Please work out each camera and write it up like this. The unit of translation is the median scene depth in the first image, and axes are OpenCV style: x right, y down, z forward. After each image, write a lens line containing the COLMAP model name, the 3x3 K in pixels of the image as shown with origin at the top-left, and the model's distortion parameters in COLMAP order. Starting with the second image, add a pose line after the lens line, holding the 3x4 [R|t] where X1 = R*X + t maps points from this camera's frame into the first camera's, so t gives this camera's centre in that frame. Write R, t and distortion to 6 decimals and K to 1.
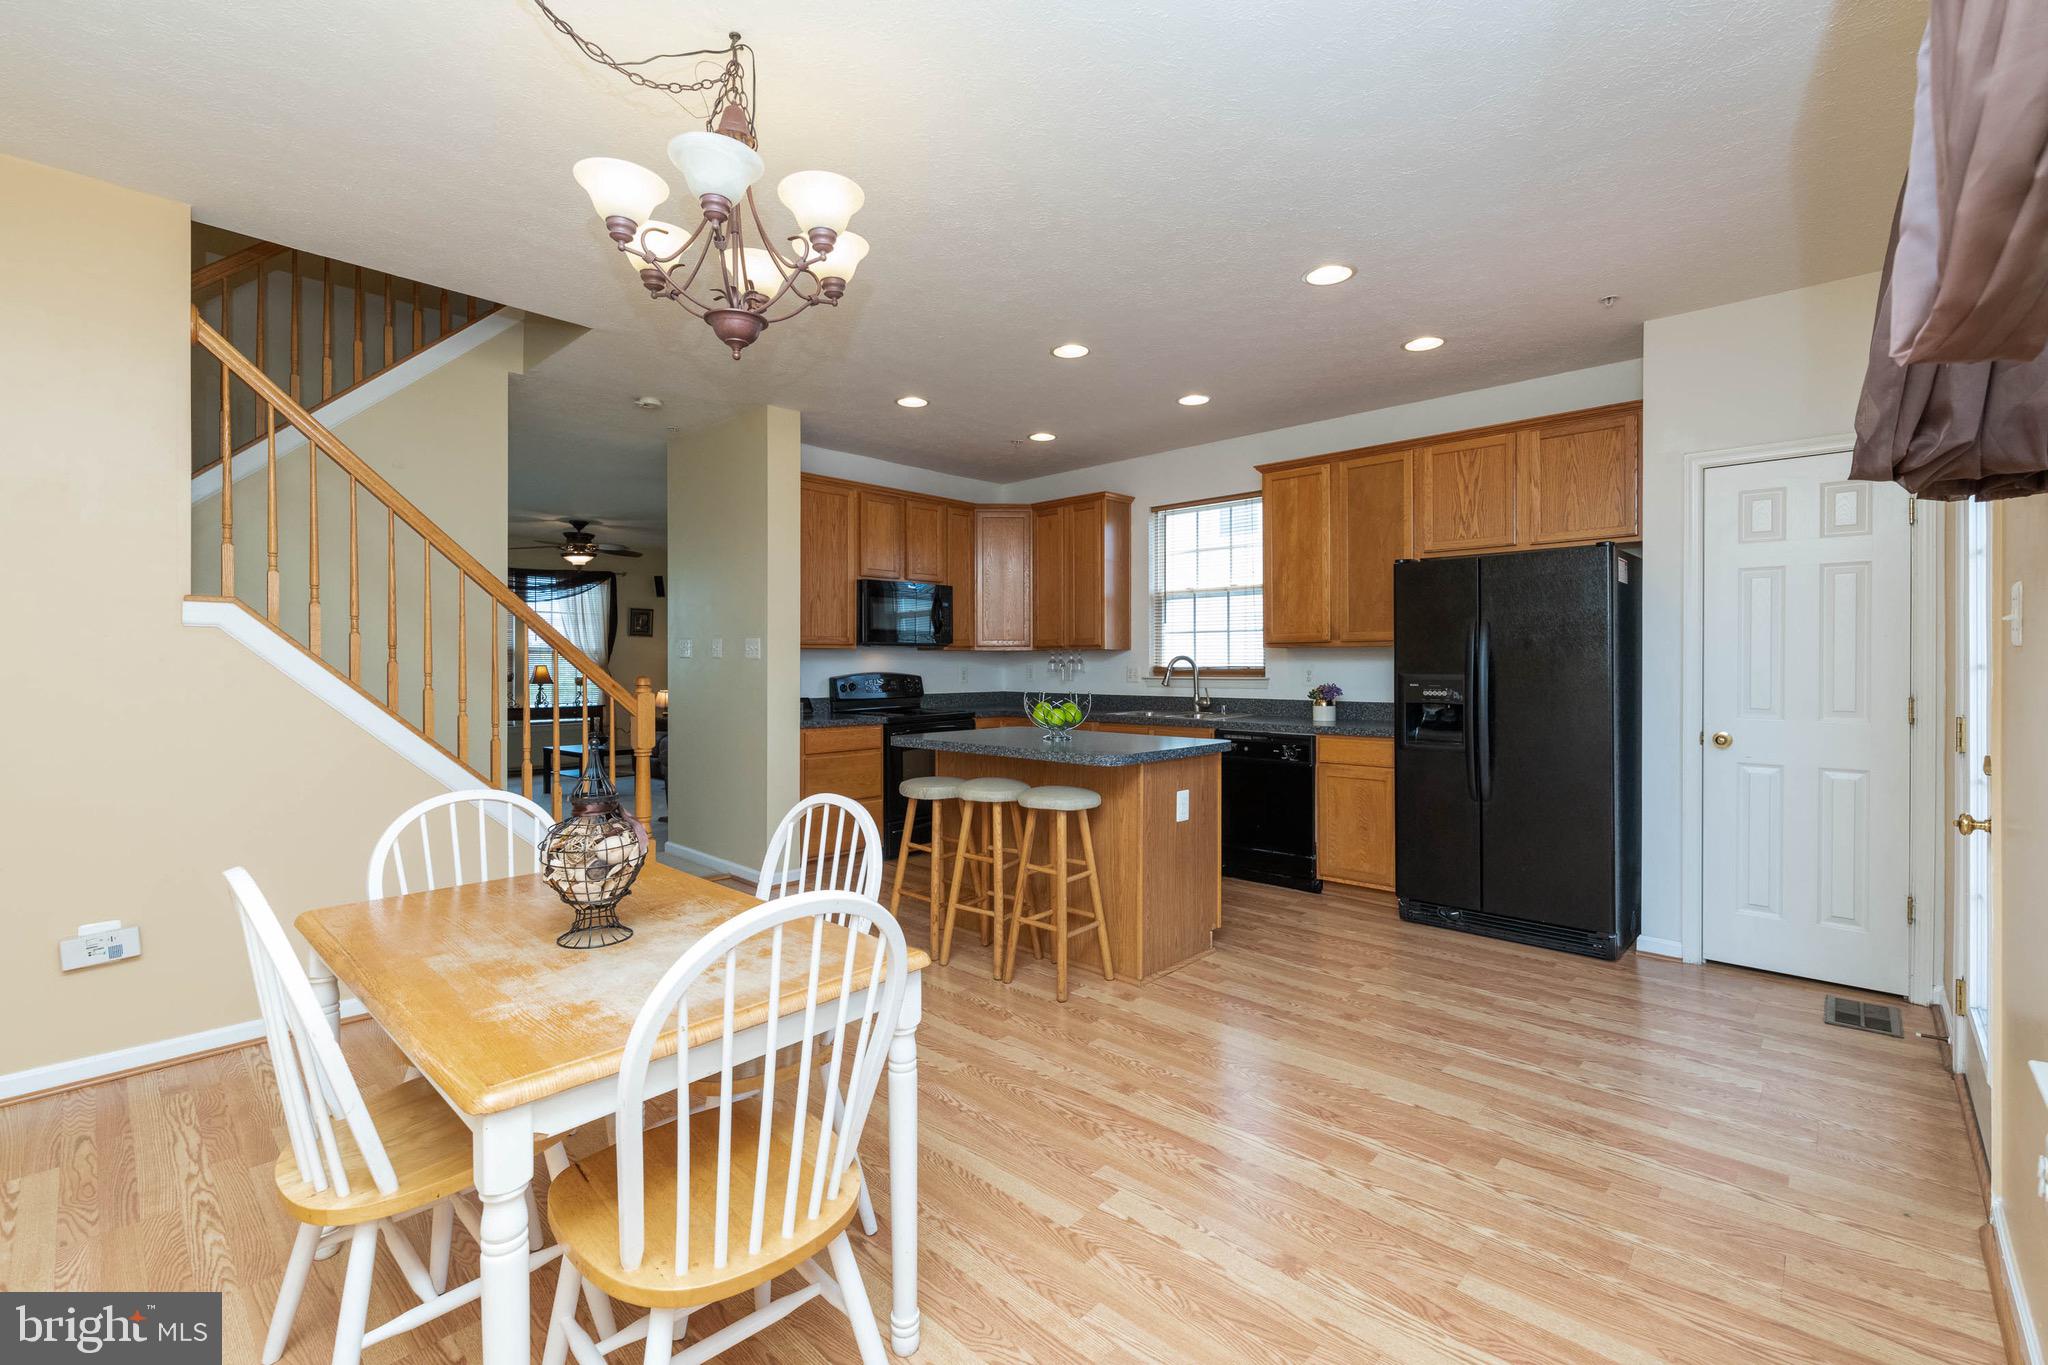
lens RADIAL K [[874.9, 0, 1025.1], [0, 874.9, 671.1], [0, 0, 1]] dist [0.002209, 0.000040]
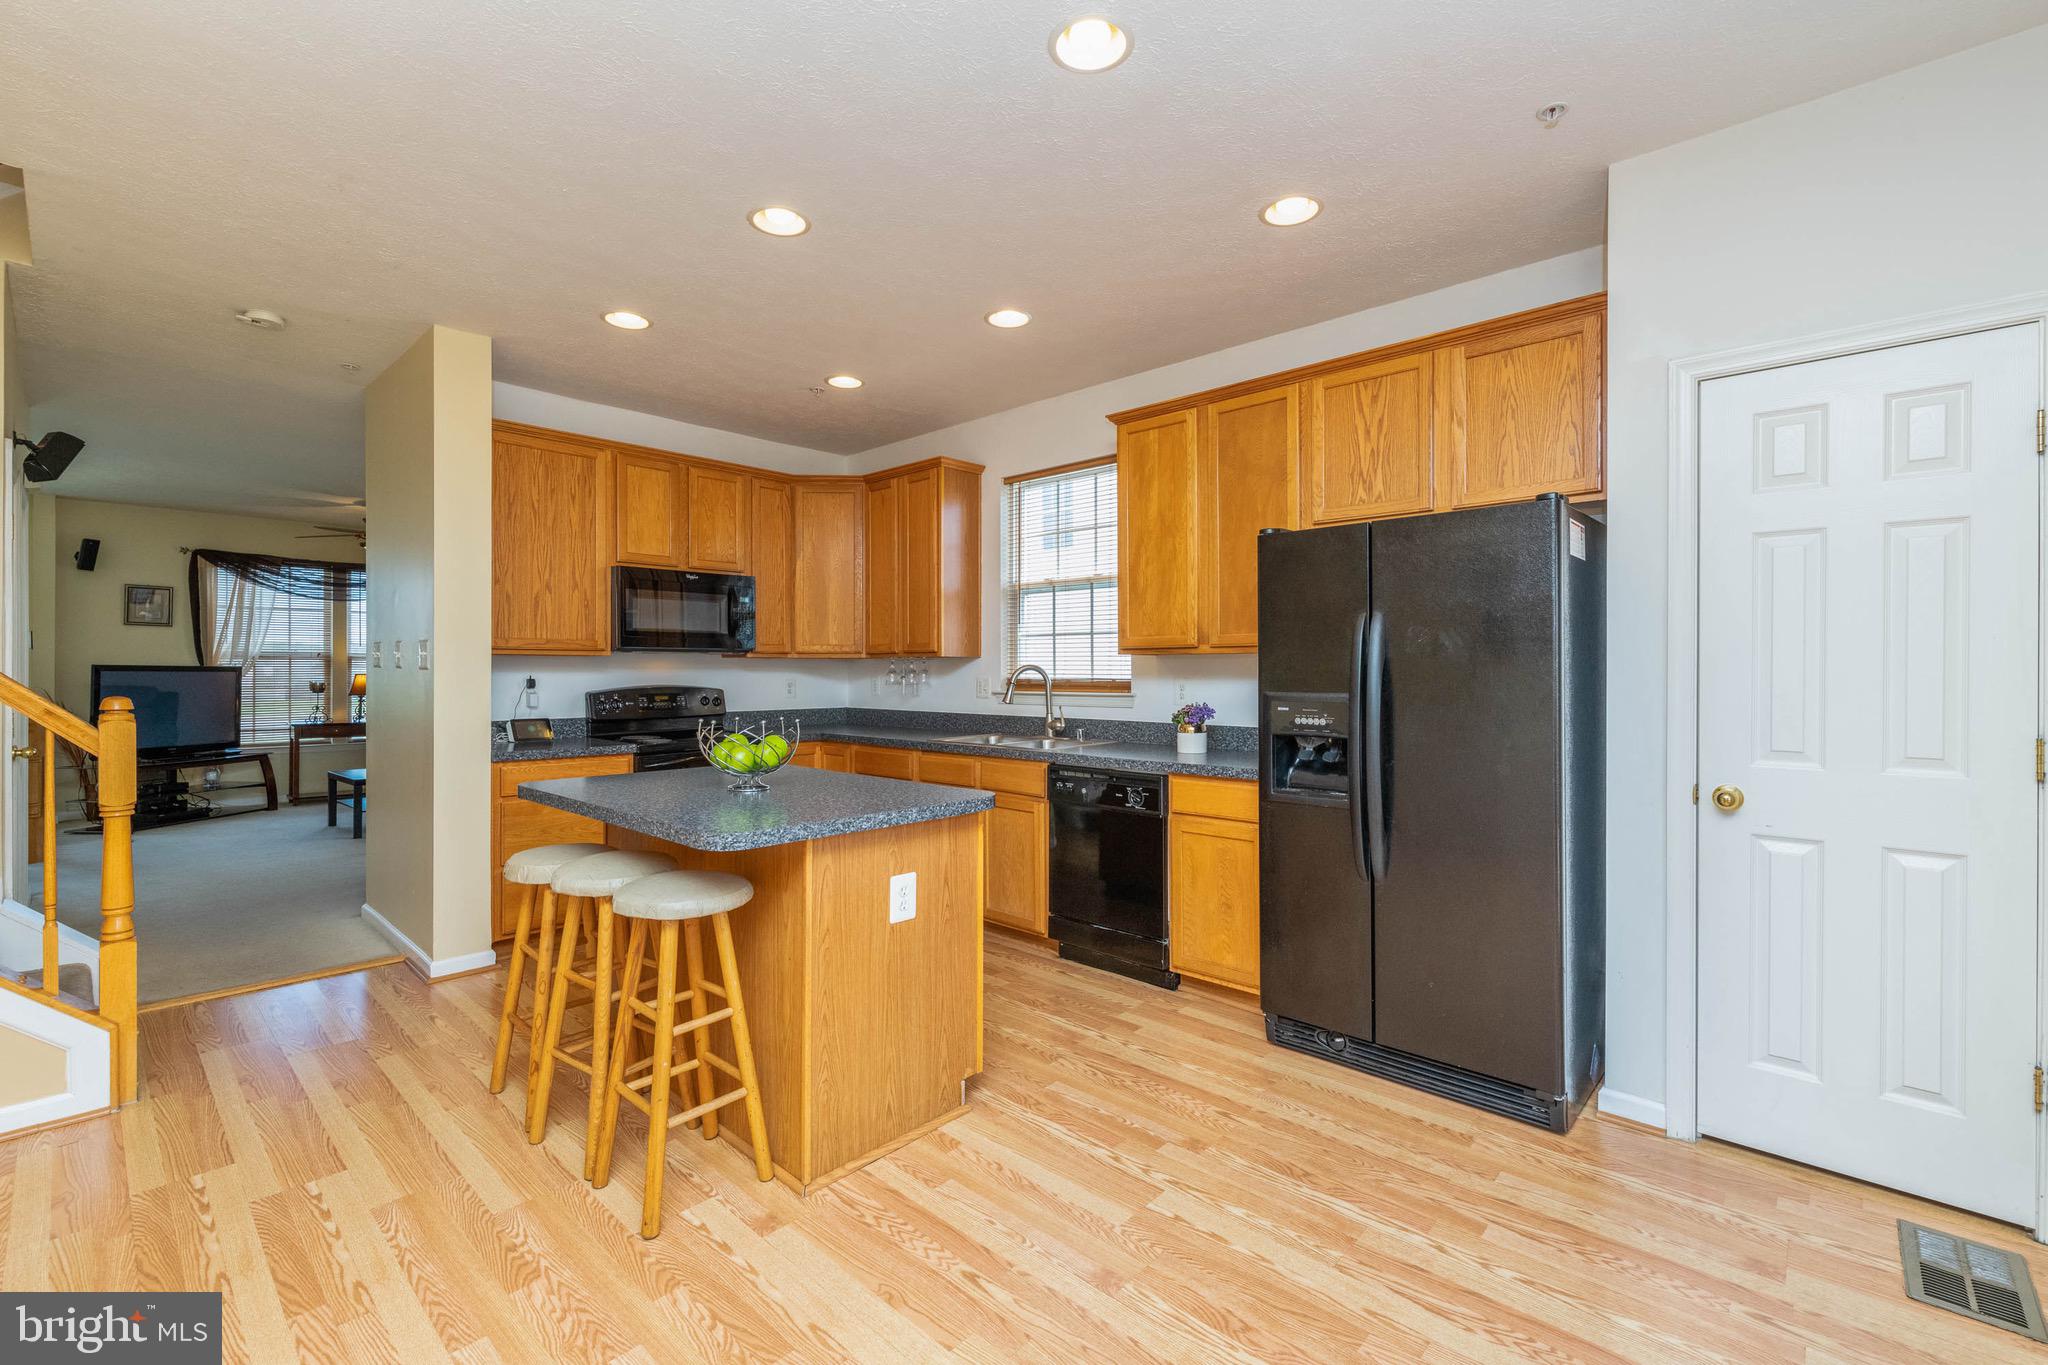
lens RADIAL K [[874.9, 0, 1022.3], [0, 874.9, 675.9], [0, 0, 1]] dist [0.002209, 0.000040]
pose [[0.999975, 0.000448, 0.007120, 0.225961], [-0.000438, 0.999999, -0.001298, -0.008826], [-0.007120, 0.001295, 0.999974, 0.297879]]
